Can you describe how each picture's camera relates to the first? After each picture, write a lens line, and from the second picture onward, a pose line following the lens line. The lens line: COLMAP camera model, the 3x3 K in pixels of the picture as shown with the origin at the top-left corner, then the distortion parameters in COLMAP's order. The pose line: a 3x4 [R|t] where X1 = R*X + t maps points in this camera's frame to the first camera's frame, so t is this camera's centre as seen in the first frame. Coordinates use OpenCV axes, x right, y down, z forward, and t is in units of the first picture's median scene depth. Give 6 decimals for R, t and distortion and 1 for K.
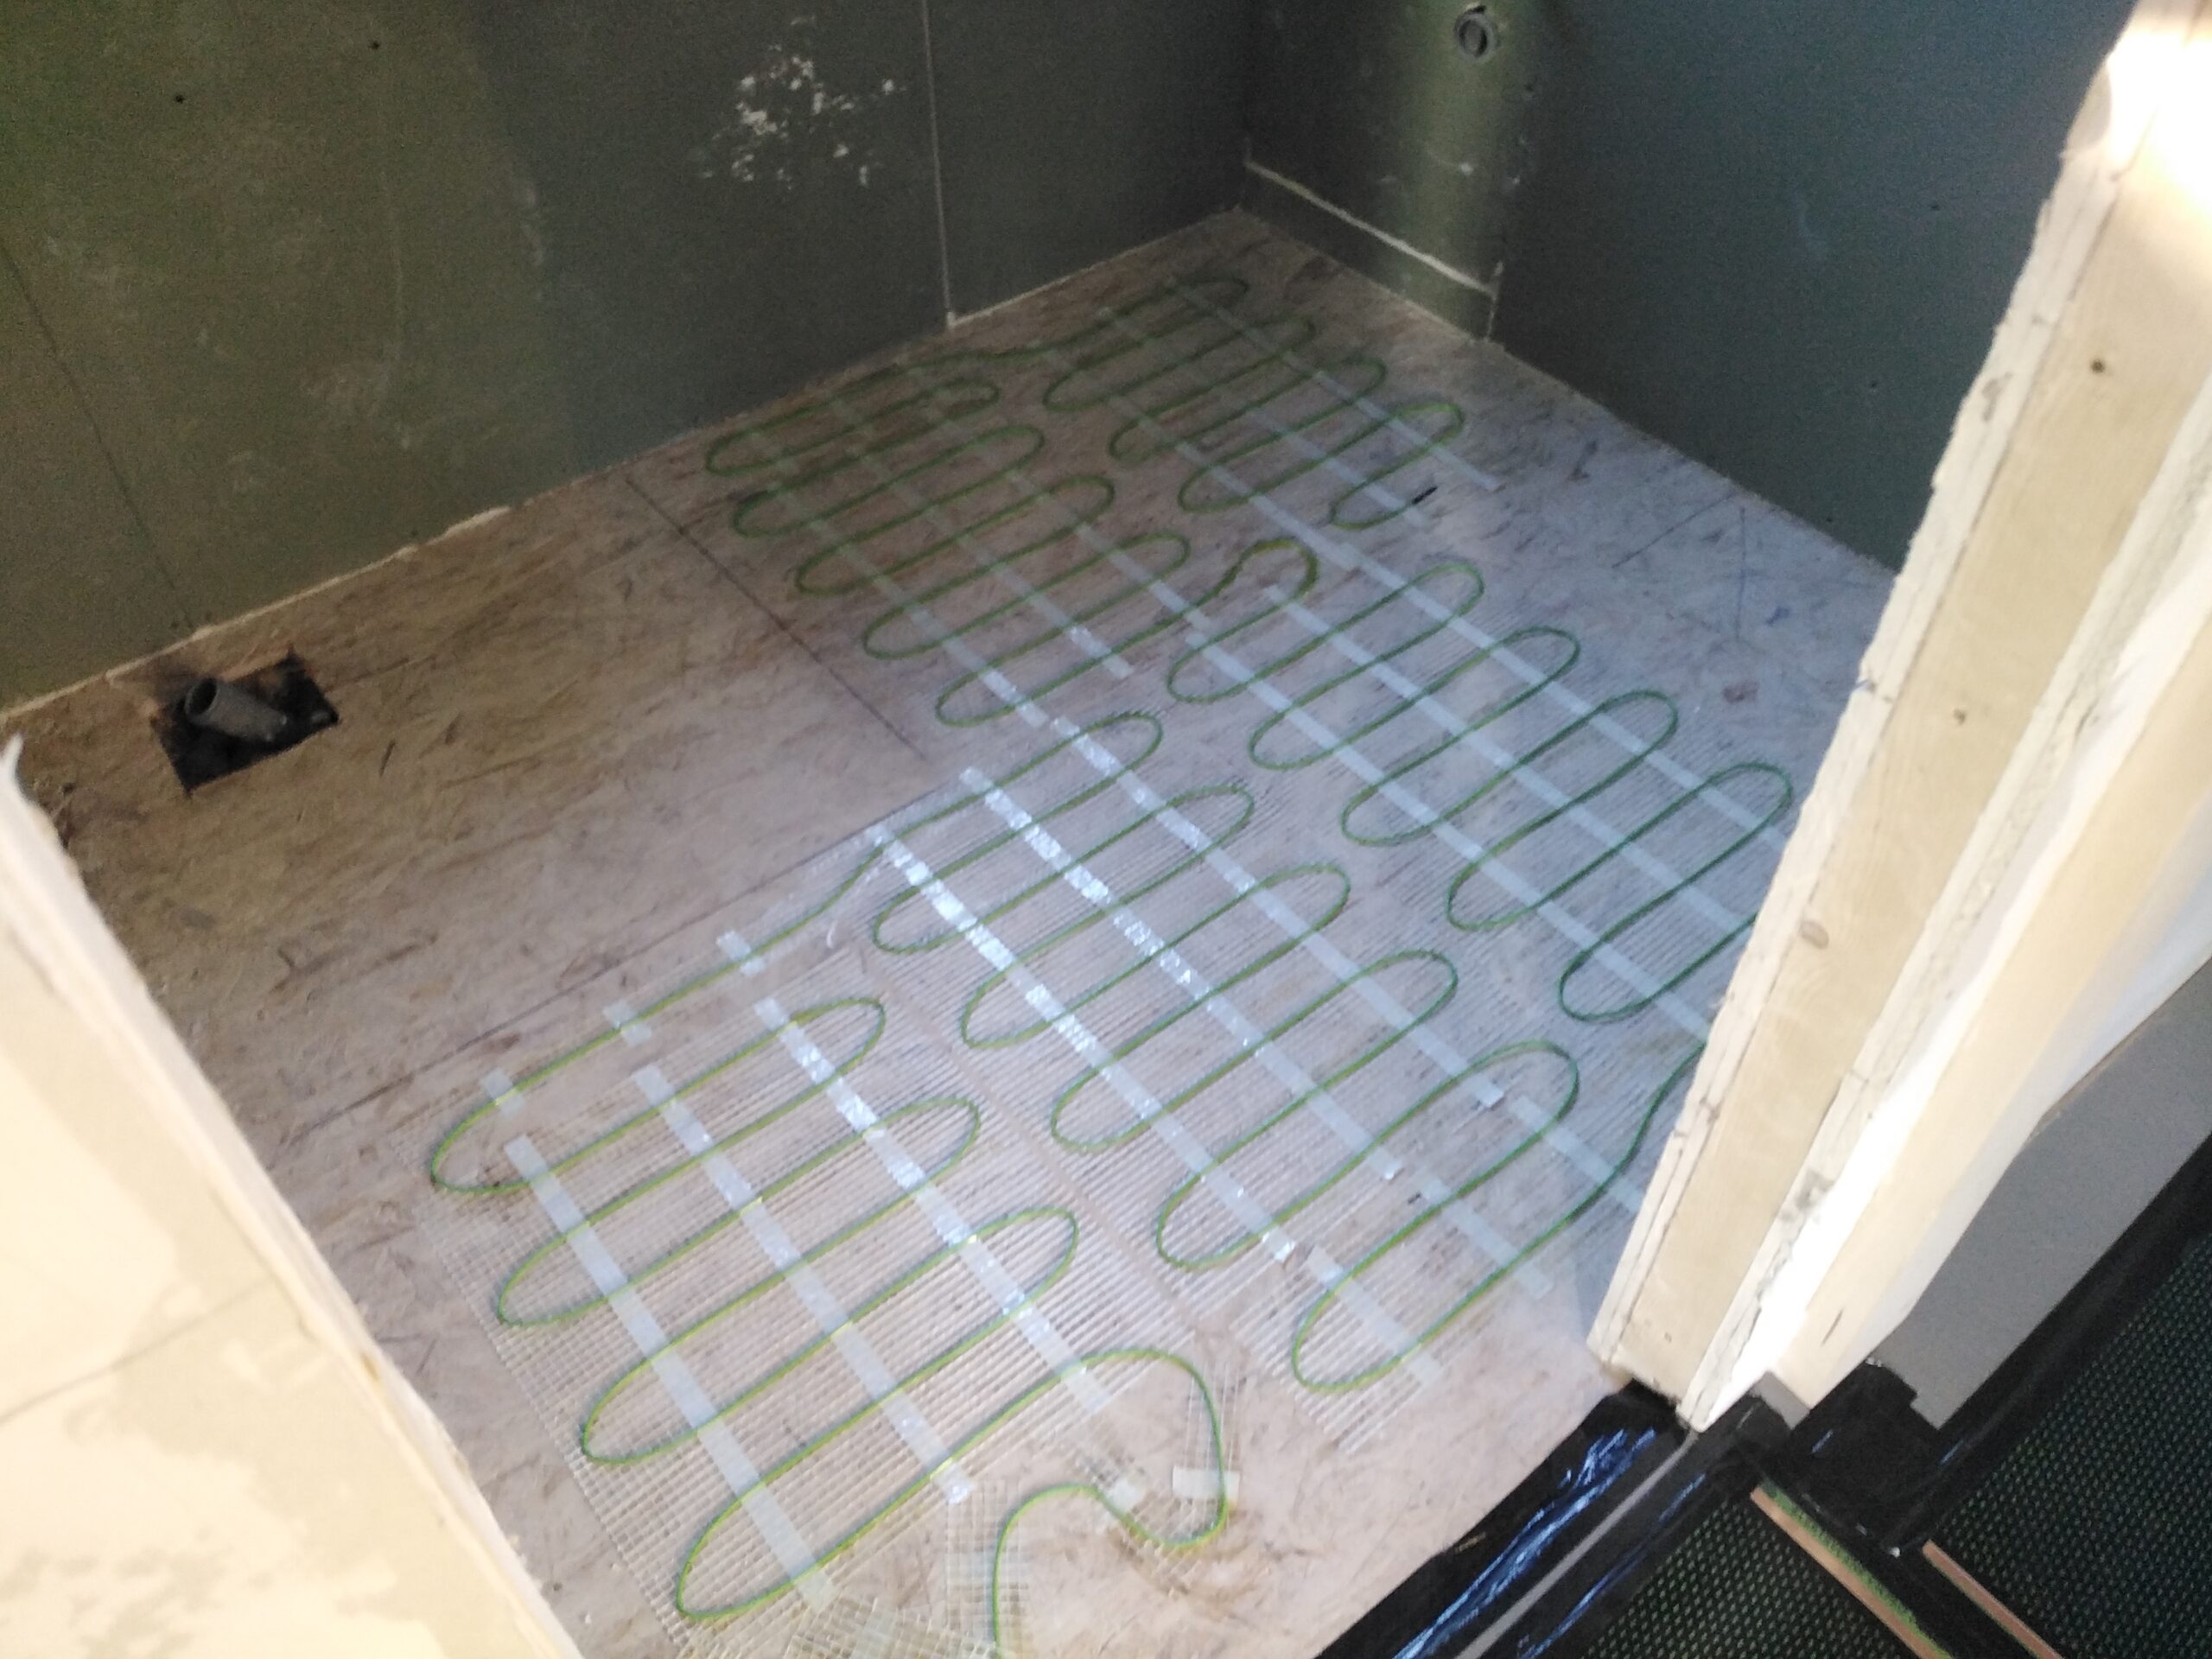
lens RADIAL K [[1758.2, 0, 1108.3], [0, 1758.2, 827.3], [0, 0, 1]] dist [-0.004834, -0.052180]
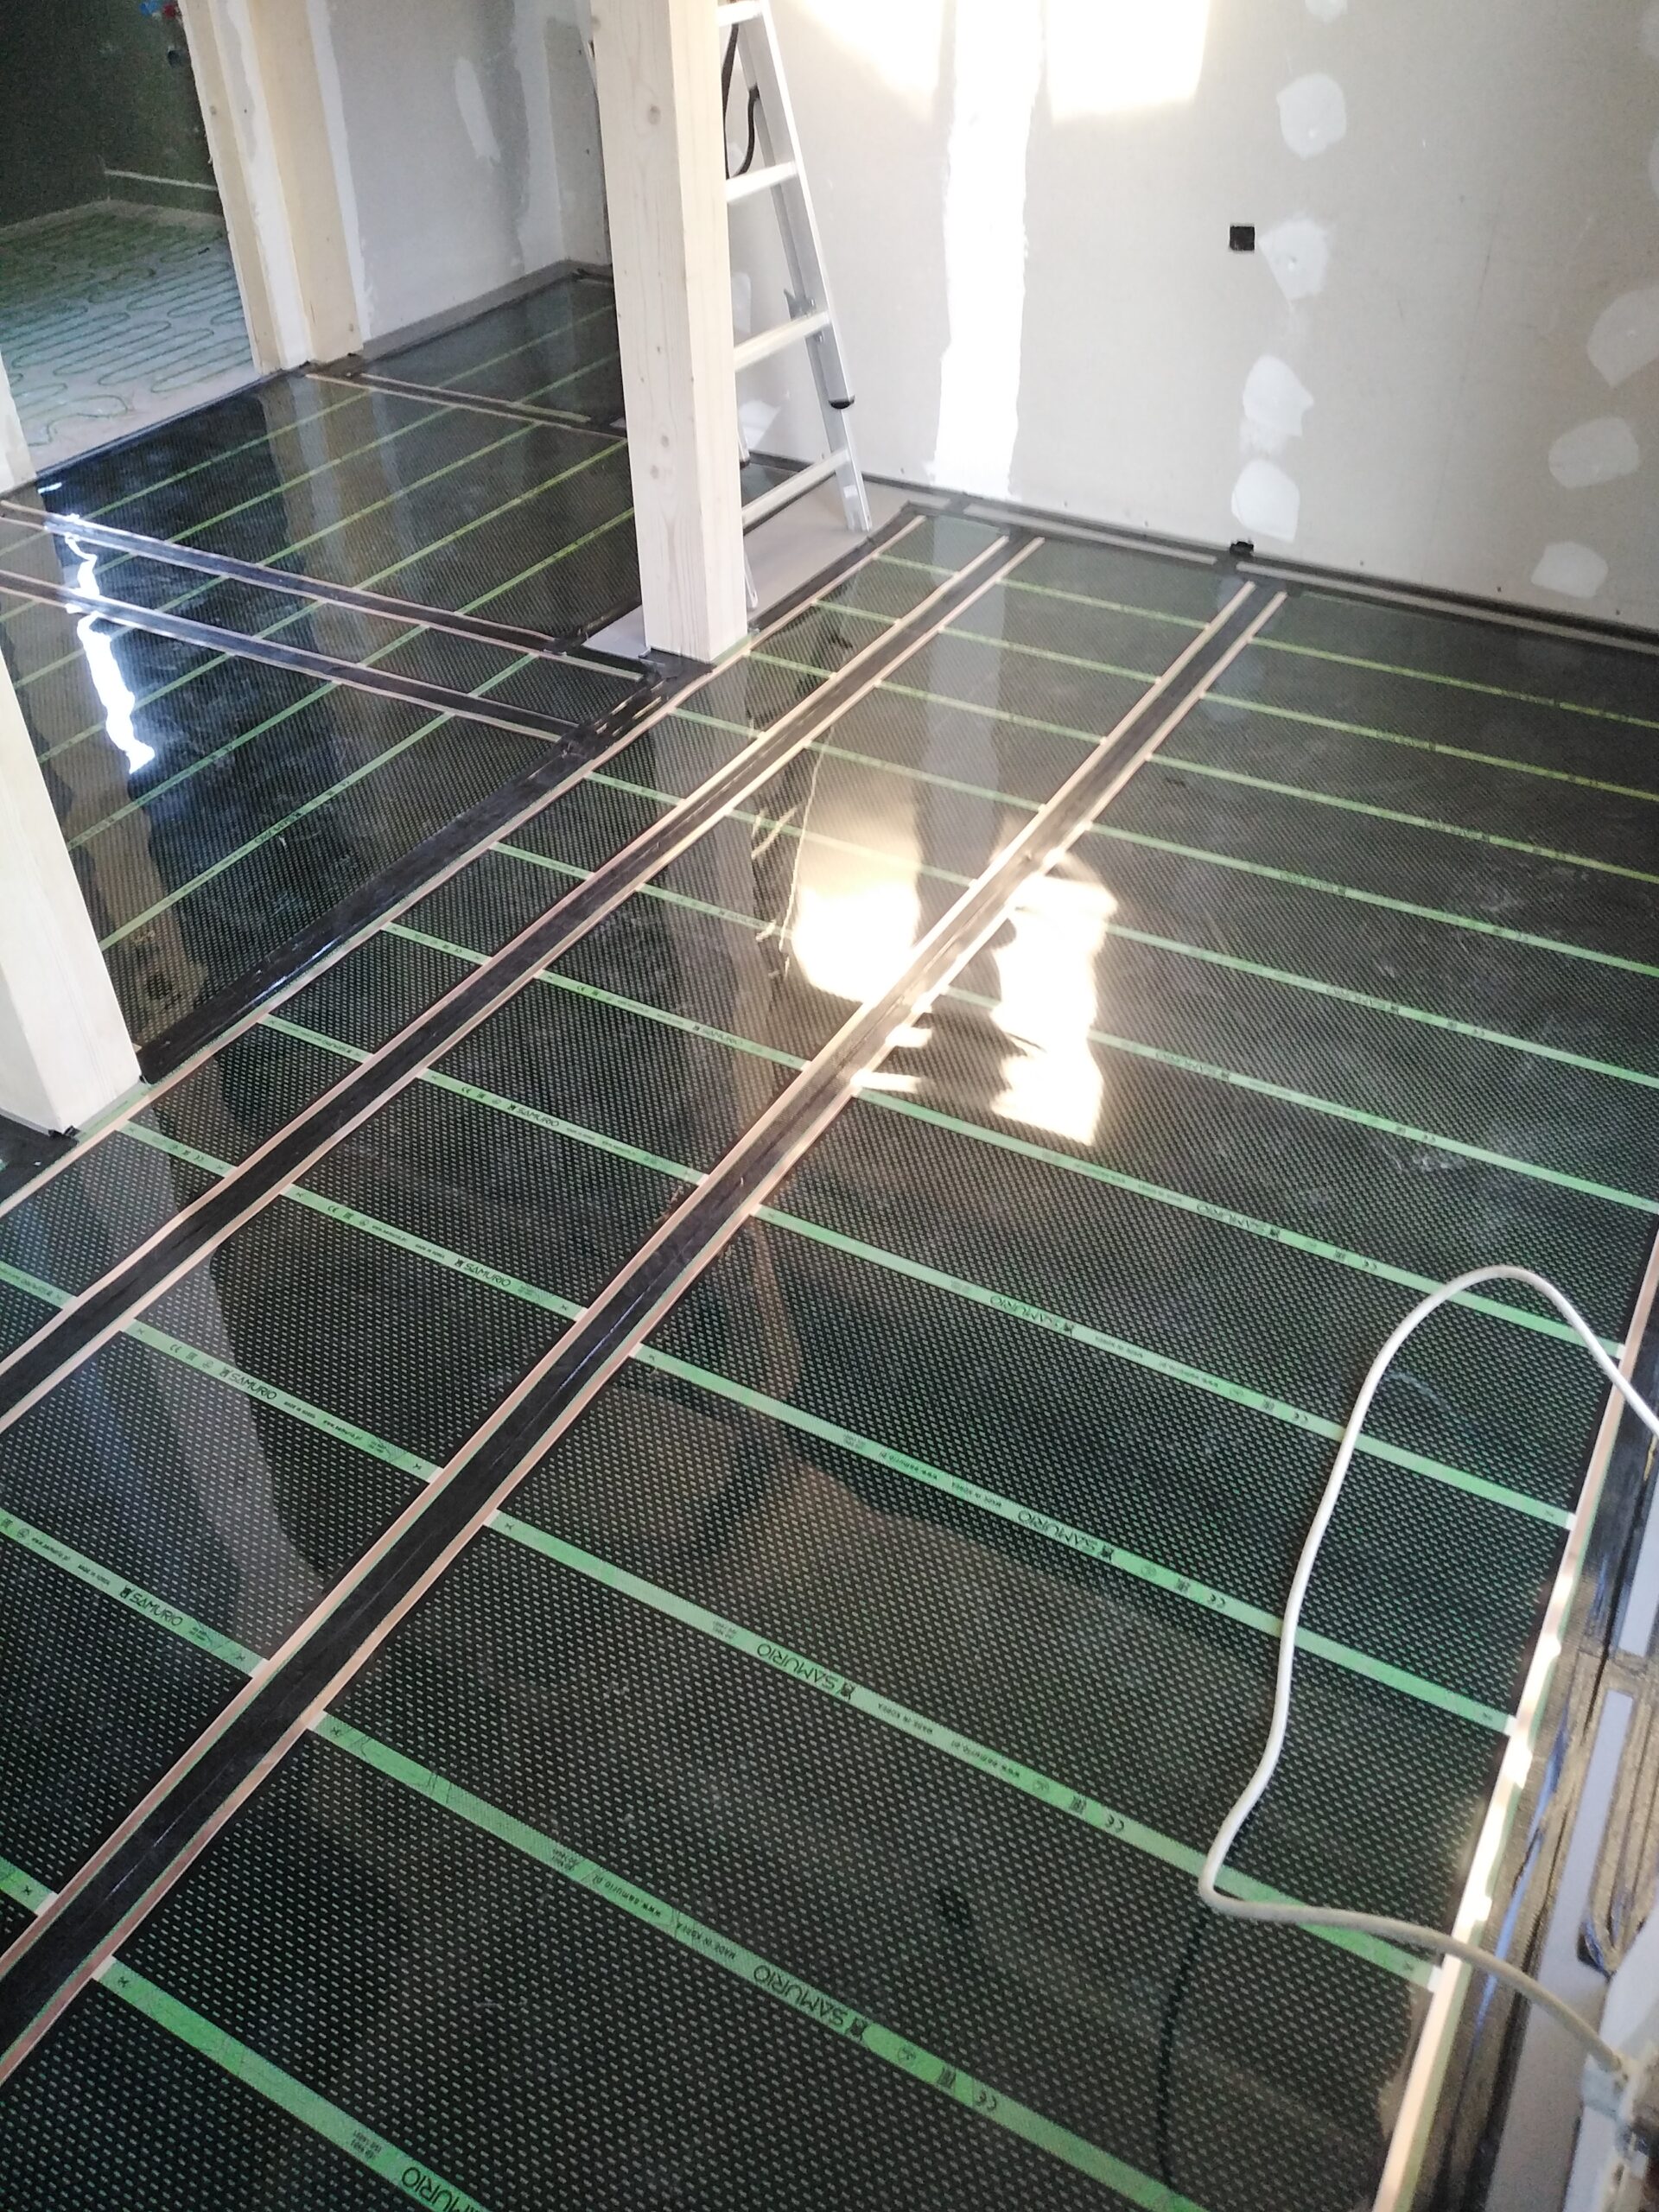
lens RADIAL K [[1758.2, 0, 833.3], [0, 1758.2, 1107.0], [0, 0, 1]] dist [-0.004834, -0.052180]
pose [[0.927021, -0.235633, 0.291734, 0.028511], [0.268332, 0.960238, -0.077075, 1.724698], [-0.261972, 0.149732, 0.953389, -1.613884]]
